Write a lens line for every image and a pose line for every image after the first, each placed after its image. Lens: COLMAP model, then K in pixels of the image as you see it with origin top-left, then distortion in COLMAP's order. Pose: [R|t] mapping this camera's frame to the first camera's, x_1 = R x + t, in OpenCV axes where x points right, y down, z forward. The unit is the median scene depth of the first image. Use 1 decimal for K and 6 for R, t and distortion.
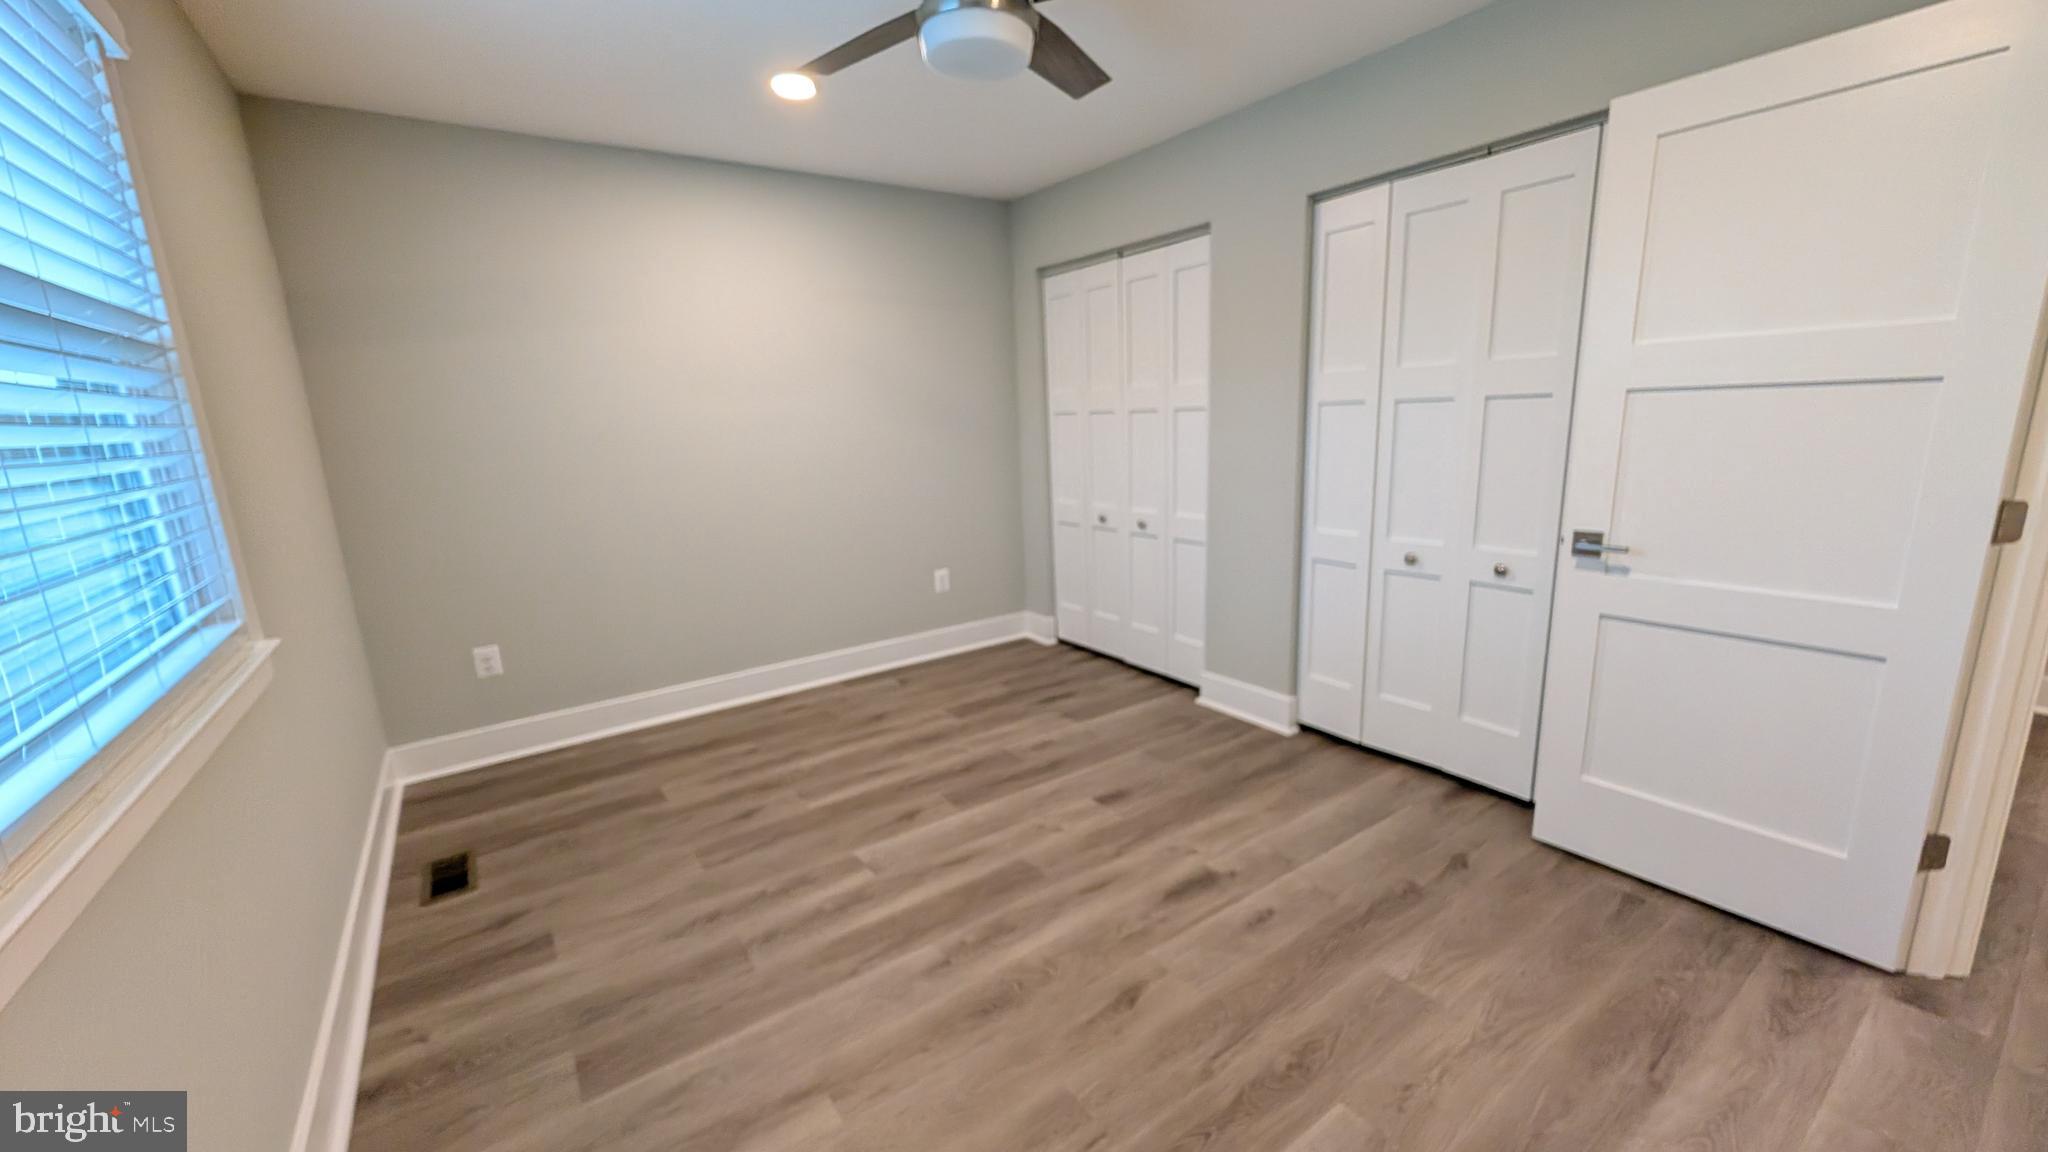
lens RADIAL K [[785.6, 0, 1022.6], [0, 785.6, 582.9], [0, 0, 1]] dist [0.000513, 0.000153]
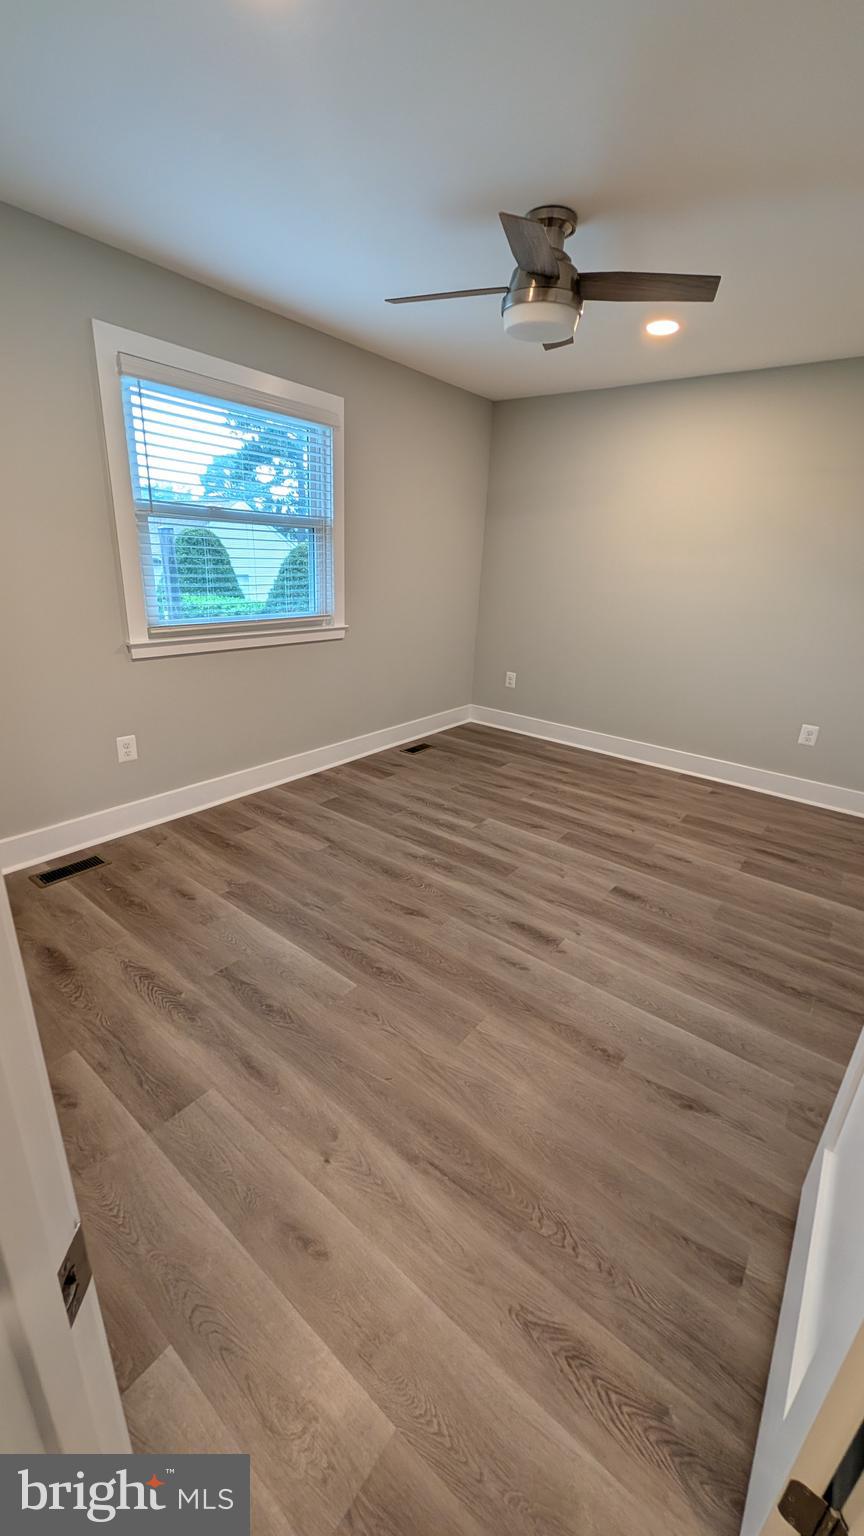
lens RADIAL K [[589.2, 0, 427.0], [0, 589.2, 765.2], [0, 0, 1]] dist [0.000513, 0.000153]
pose [[0.286986, 0.377685, -0.880337, 0.869013], [-0.261190, 0.915026, 0.307421, -0.140109], [0.921639, 0.141710, 0.361247, 0.368810]]
